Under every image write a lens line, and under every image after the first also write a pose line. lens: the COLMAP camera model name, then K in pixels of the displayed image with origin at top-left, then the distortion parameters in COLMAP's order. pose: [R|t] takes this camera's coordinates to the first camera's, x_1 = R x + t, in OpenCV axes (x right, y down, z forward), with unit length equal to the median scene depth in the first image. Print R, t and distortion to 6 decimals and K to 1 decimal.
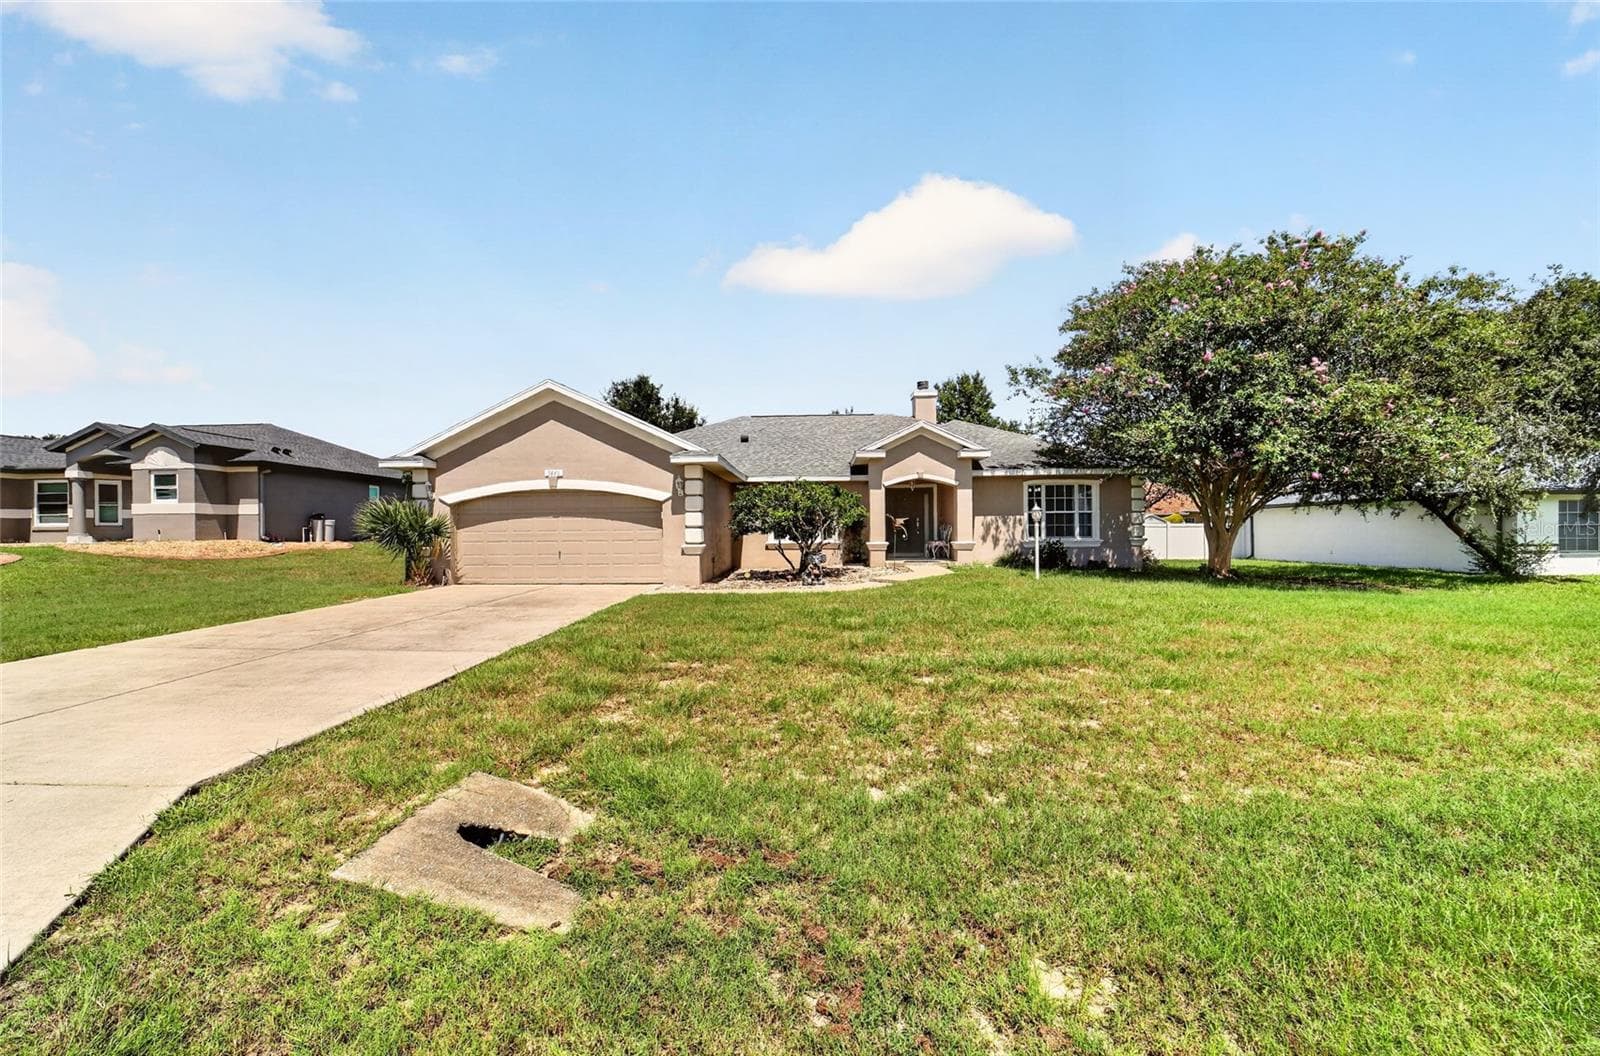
lens RADIAL K [[635.9, 0, 789.2], [0, 635.9, 536.7], [0, 0, 1]] dist [-0.031138, -0.001419]
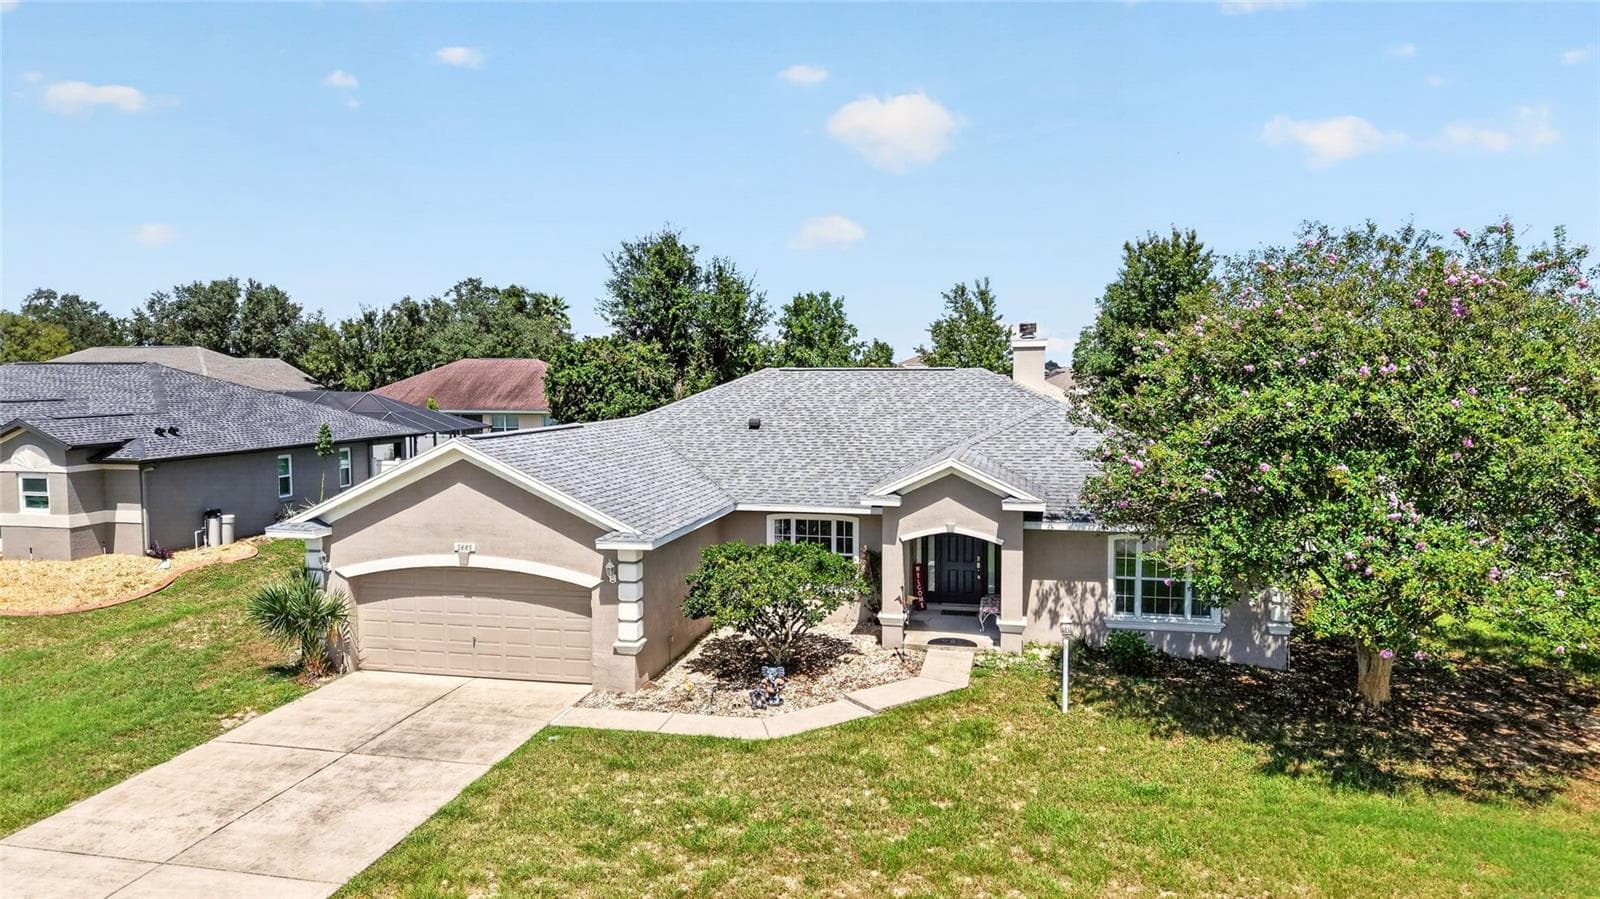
lens RADIAL K [[1064.5, 0, 788.7], [0, 1064.5, 443.1], [0, 0, 1]] dist [0.037914, -0.044465]
pose [[0.984474, 0.021058, -0.174262, 0.233291], [-0.010293, 0.997995, 0.062447, -0.269785], [0.175227, -0.059684, 0.982717, -0.234908]]
